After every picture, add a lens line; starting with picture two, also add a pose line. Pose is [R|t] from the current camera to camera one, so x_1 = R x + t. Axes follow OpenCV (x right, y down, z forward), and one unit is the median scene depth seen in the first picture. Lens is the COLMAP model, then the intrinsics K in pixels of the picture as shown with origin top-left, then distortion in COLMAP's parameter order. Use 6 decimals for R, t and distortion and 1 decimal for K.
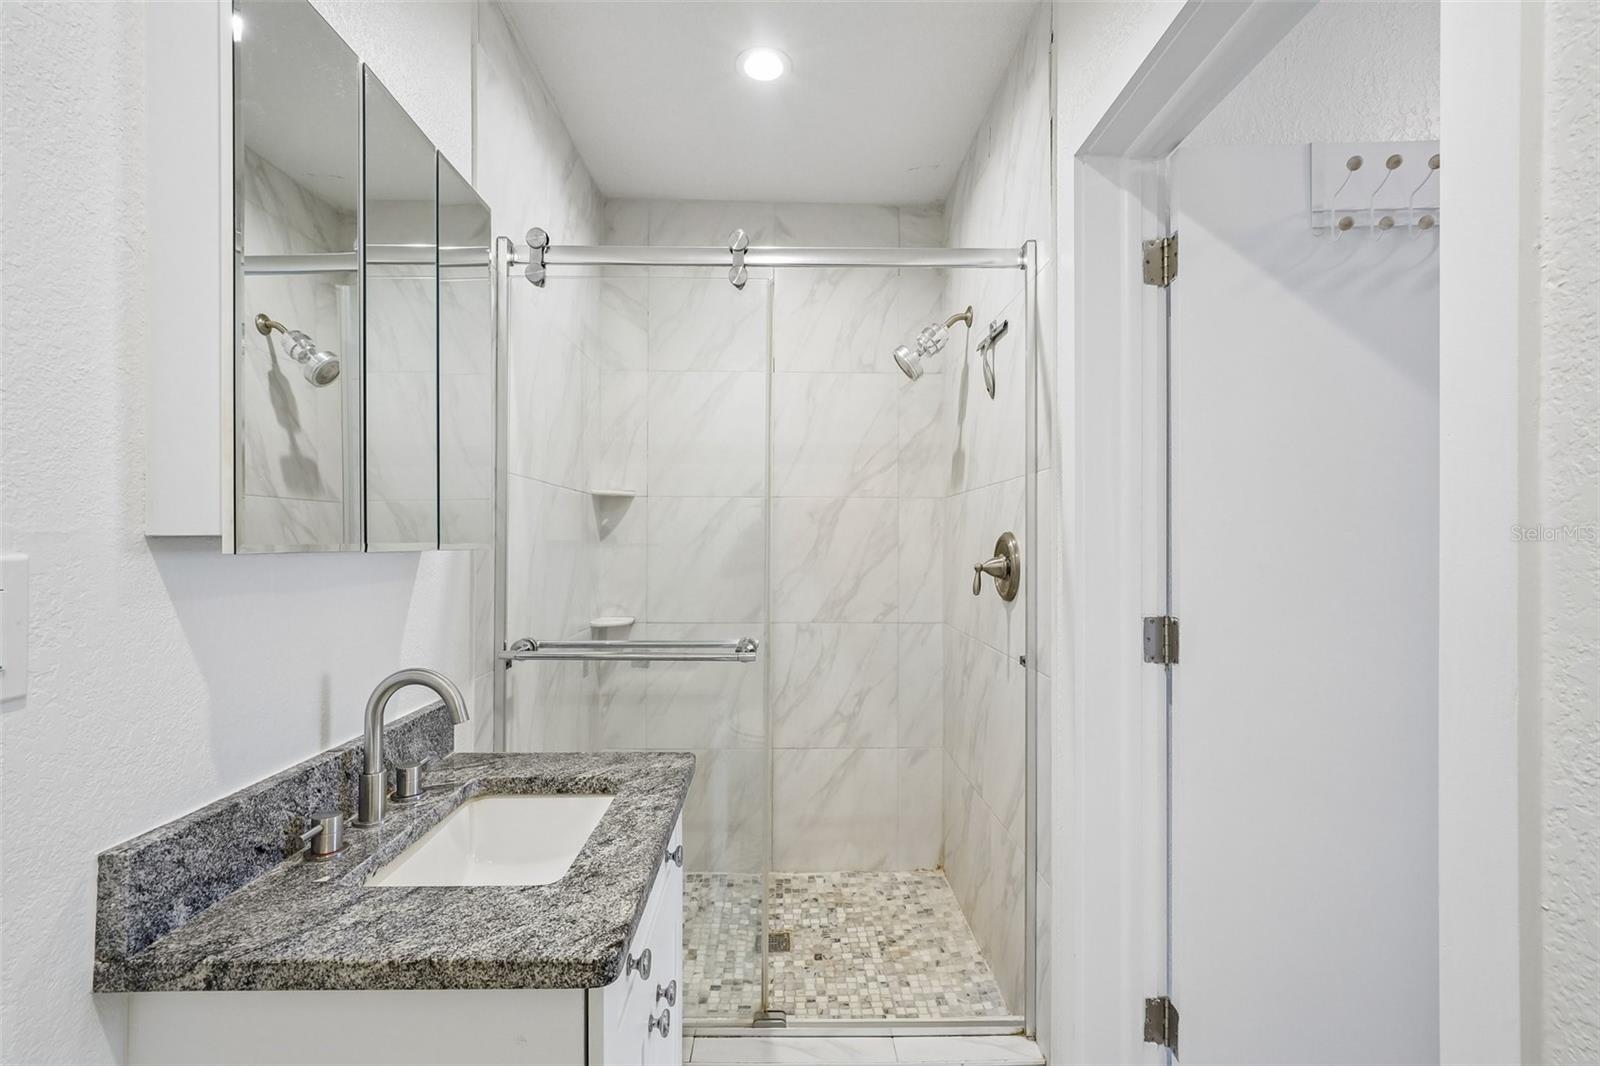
lens RADIAL K [[700.3, 0, 792.2], [0, 700.3, 539.1], [0, 0, 1]] dist [-0.011423, 0.006898]
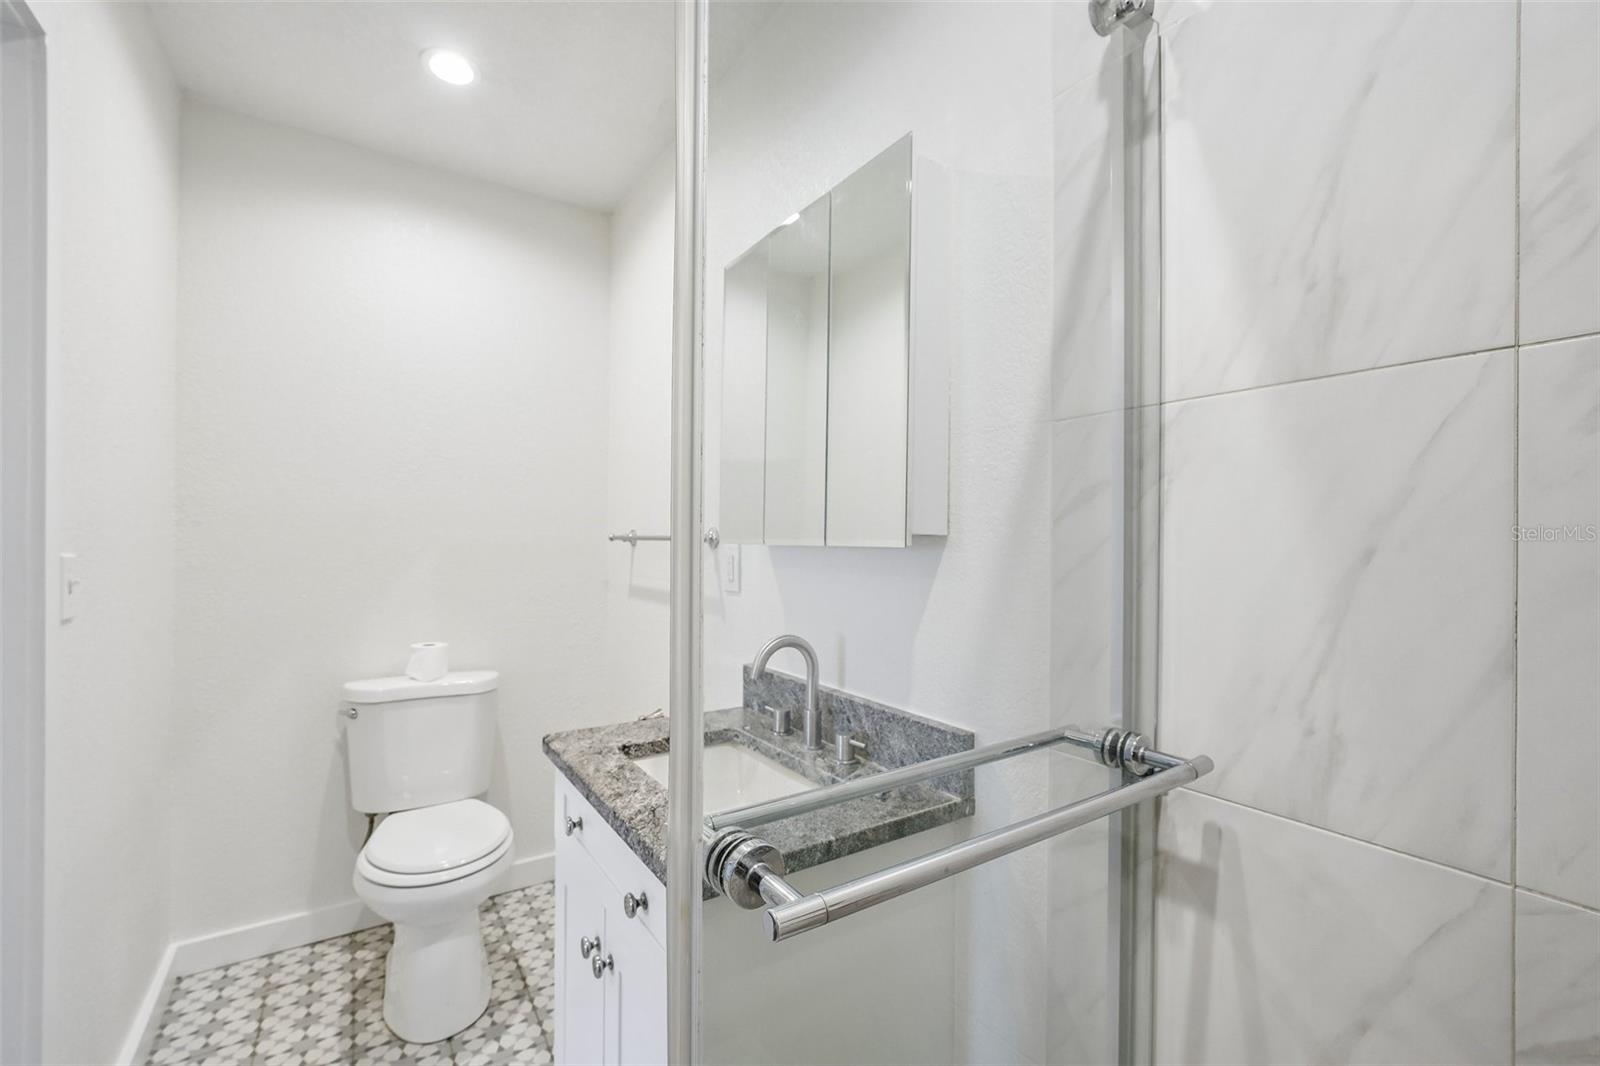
lens RADIAL K [[685.2, 0, 800.0], [0, 685.2, 533.0], [0, 0, 1]] dist [-0.000447, -0.000031]
pose [[-0.839893, -0.006201, -0.542717, 0.133323], [-0.002681, 0.999970, -0.007275, 0.001803], [0.542746, -0.004655, -0.839884, 1.971187]]
